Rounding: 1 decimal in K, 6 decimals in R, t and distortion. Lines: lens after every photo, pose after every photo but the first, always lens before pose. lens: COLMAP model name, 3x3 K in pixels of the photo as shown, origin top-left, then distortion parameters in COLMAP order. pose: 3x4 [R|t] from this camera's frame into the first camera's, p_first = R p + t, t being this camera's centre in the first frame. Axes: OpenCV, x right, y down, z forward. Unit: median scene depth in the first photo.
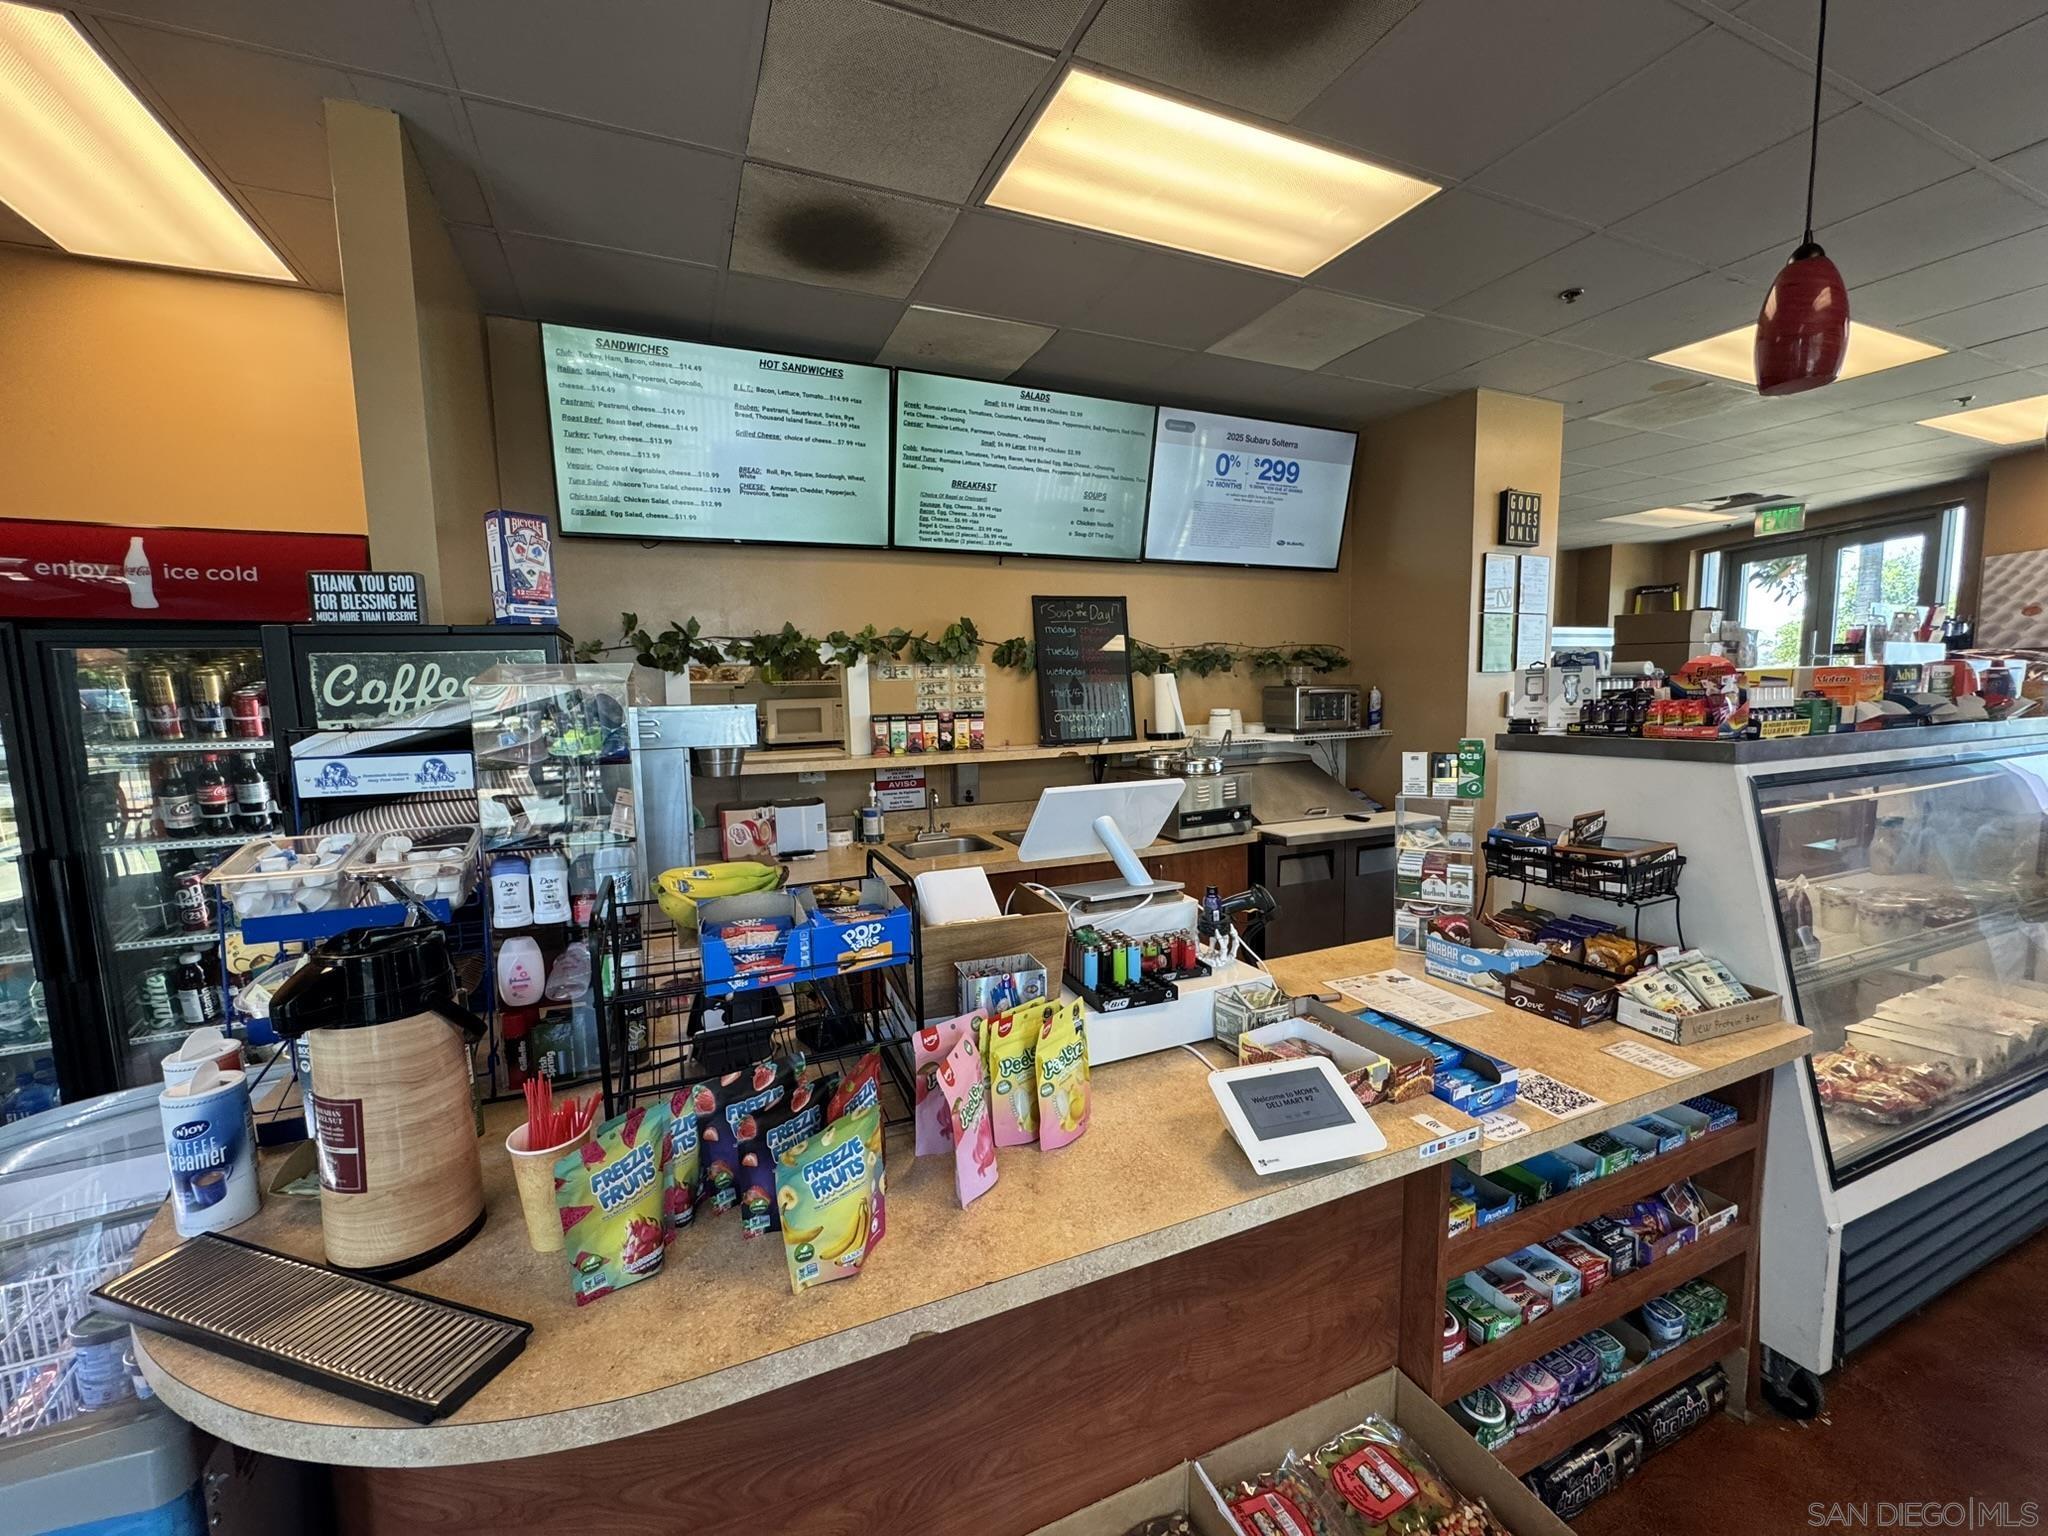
lens RADIAL K [[818.7, 0, 1025.0], [0, 818.7, 769.8], [0, 0, 1]] dist [-0.004080, 0.000298]
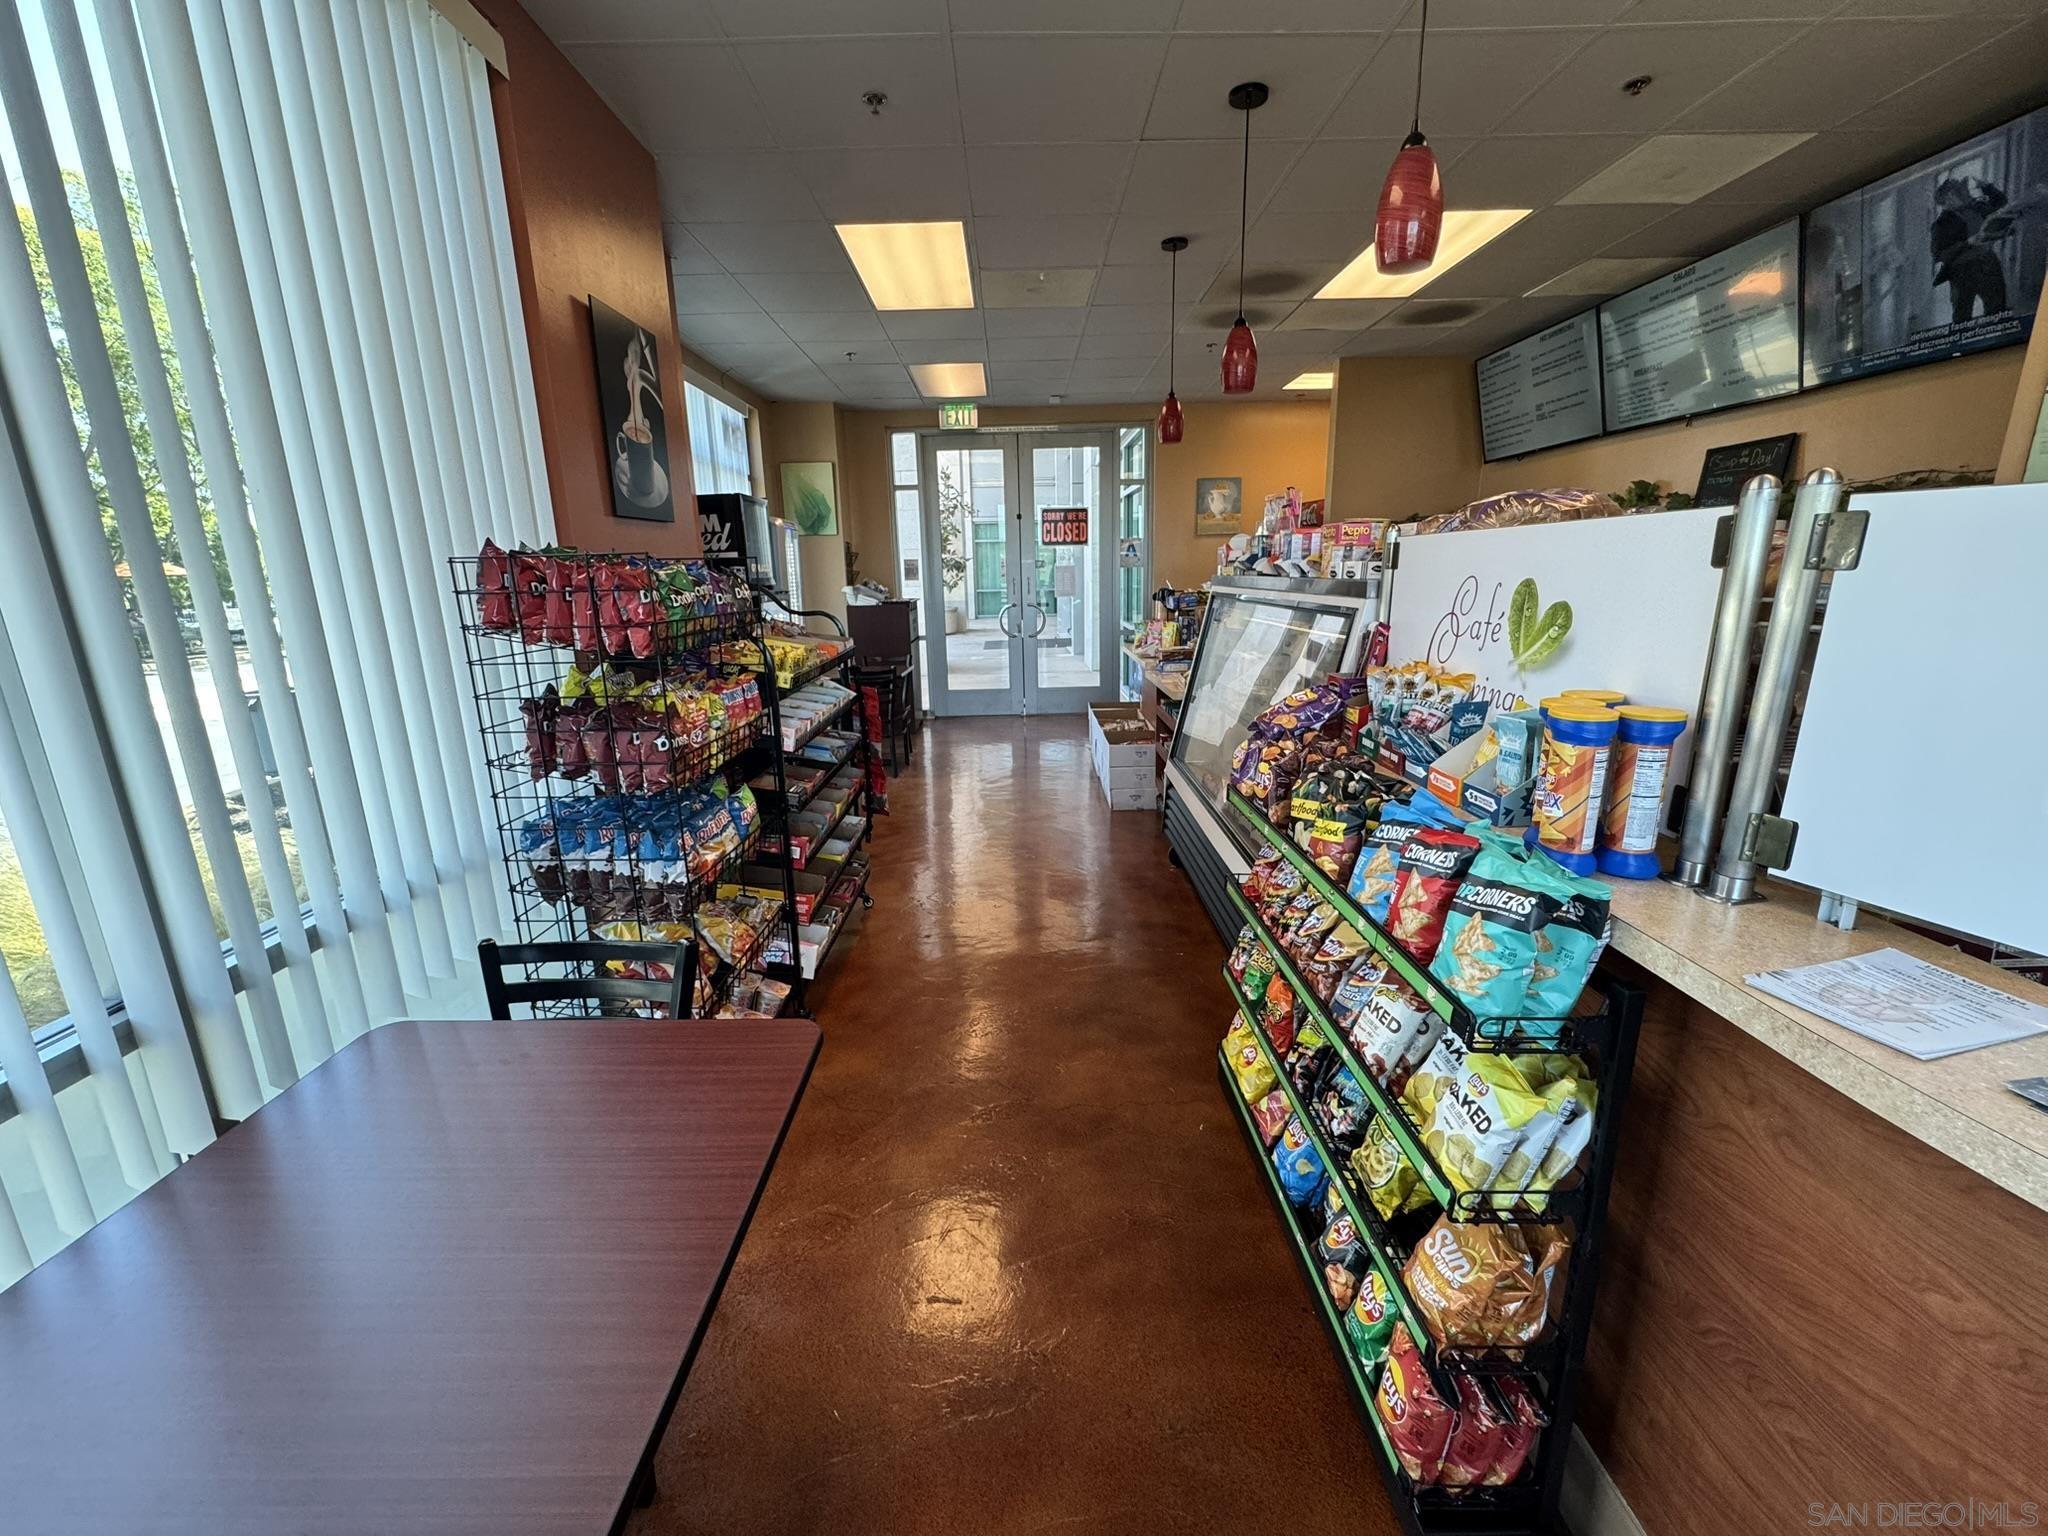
lens RADIAL K [[818.7, 0, 1024.5], [0, 818.7, 769.9], [0, 0, 1]] dist [-0.004080, 0.000298]
pose [[-0.391941, 0.248228, -0.885870, 1.692757], [-0.064636, 0.953103, 0.295665, -0.082158], [0.917717, 0.173143, -0.357516, 0.745099]]
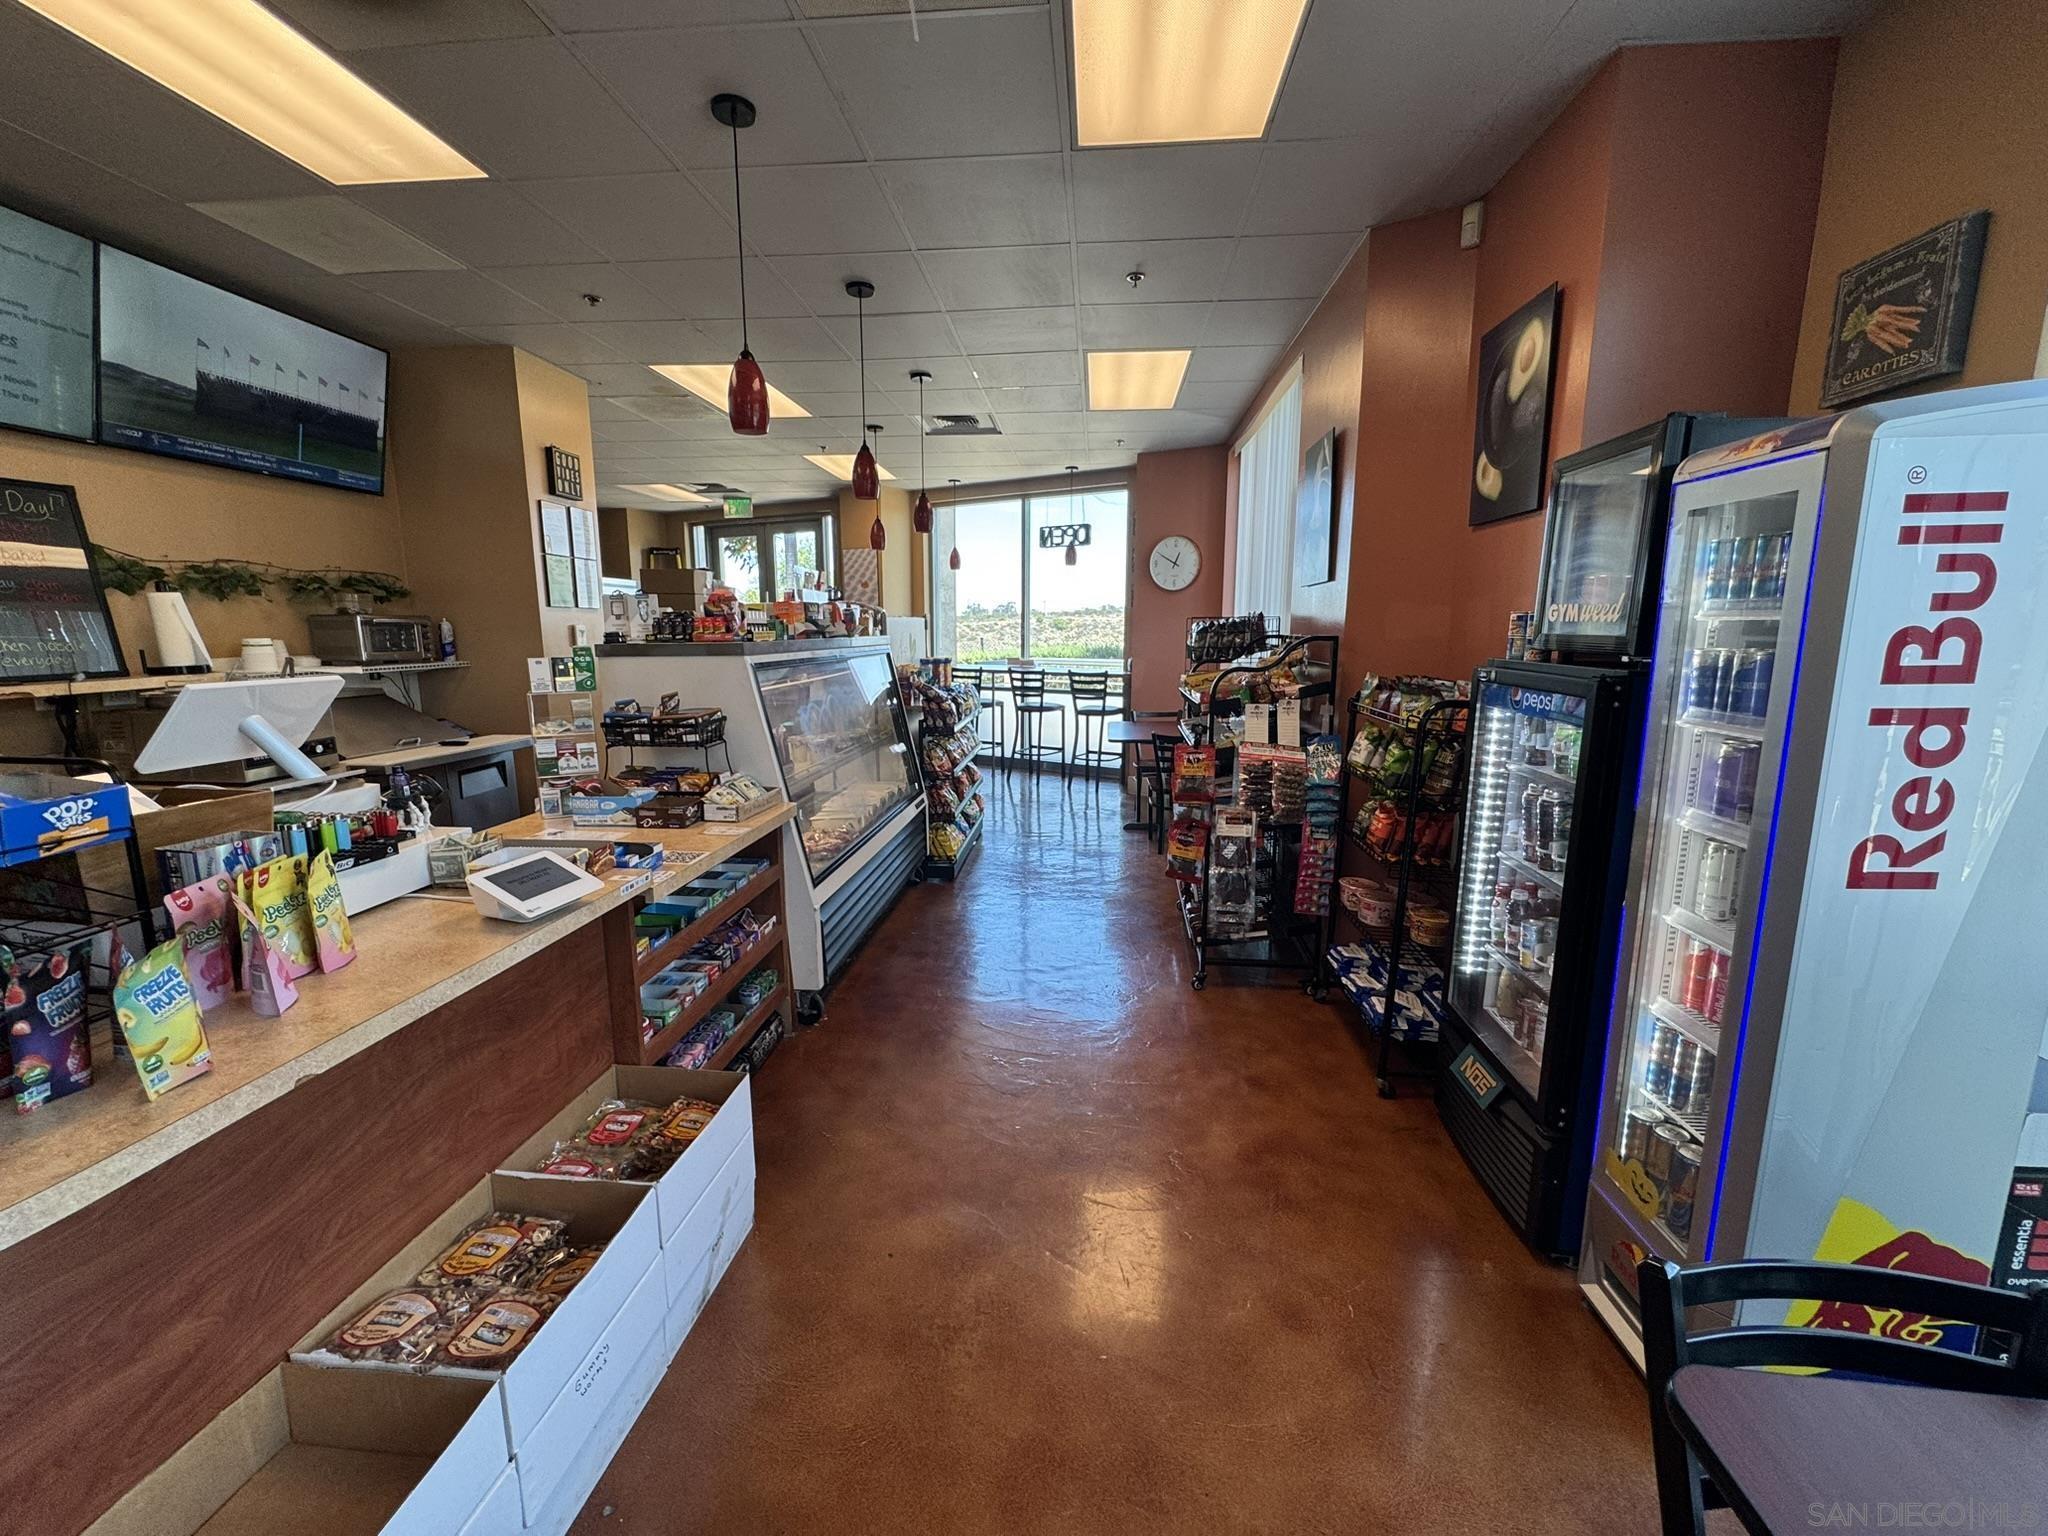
lens RADIAL K [[818.7, 0, 1020.6], [0, 818.7, 768.5], [0, 0, 1]] dist [-0.004080, 0.000298]
pose [[0.487713, -0.128778, 0.863454, -0.164518], [0.080746, 0.991475, 0.102263, 0.049698], [-0.869262, 0.019846, 0.493954, -0.155508]]
